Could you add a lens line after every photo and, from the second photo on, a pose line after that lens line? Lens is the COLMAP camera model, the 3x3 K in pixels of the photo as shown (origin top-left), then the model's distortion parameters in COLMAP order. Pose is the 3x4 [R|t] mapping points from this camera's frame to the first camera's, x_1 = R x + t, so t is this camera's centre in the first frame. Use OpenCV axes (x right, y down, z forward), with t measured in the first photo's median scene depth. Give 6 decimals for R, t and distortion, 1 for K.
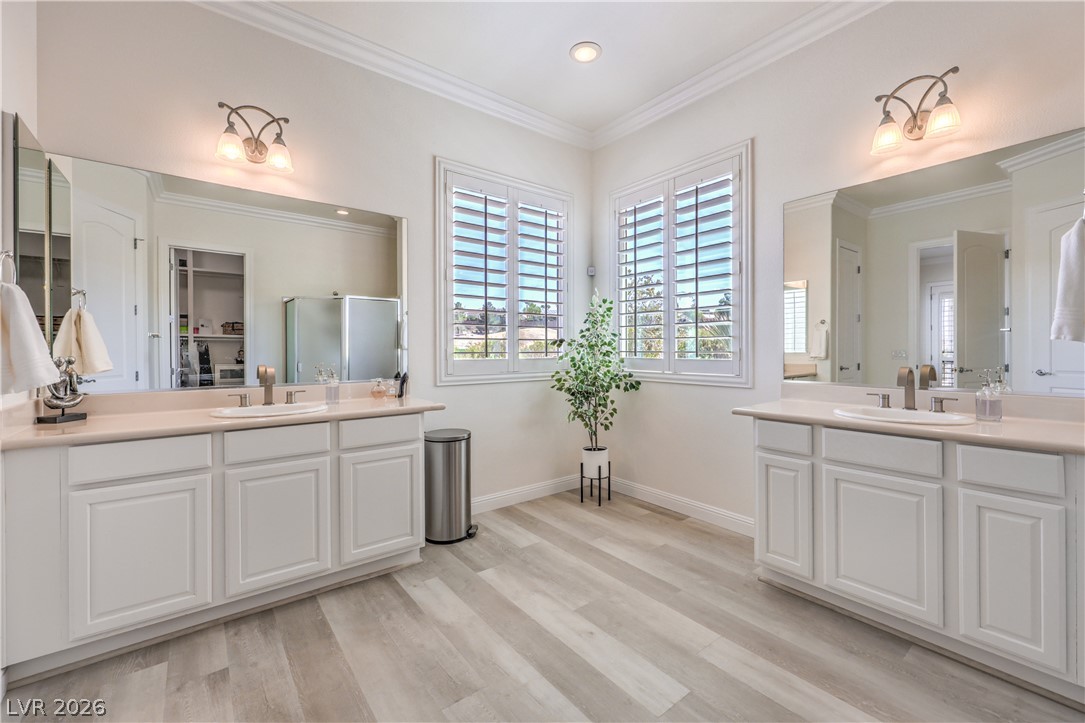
lens RADIAL K [[449.7, 0, 569.9], [0, 449.7, 352.7], [0, 0, 1]] dist [0.000214, -0.000016]
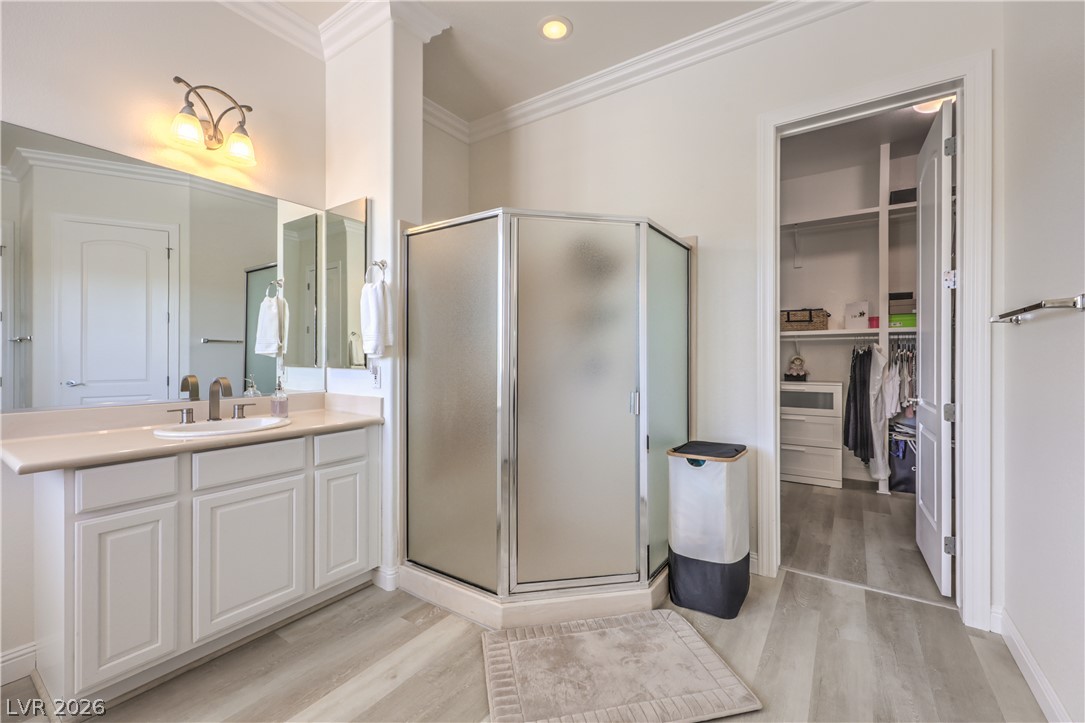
lens RADIAL K [[444.5, 0, 548.2], [0, 444.5, 358.4], [0, 0, 1]] dist [0.000337, 0.000047]
pose [[-0.277858, 0.003885, 0.960614, -0.399887], [0.006743, 0.999975, -0.002094, -0.003017], [-0.960599, 0.005895, -0.277877, 0.586567]]
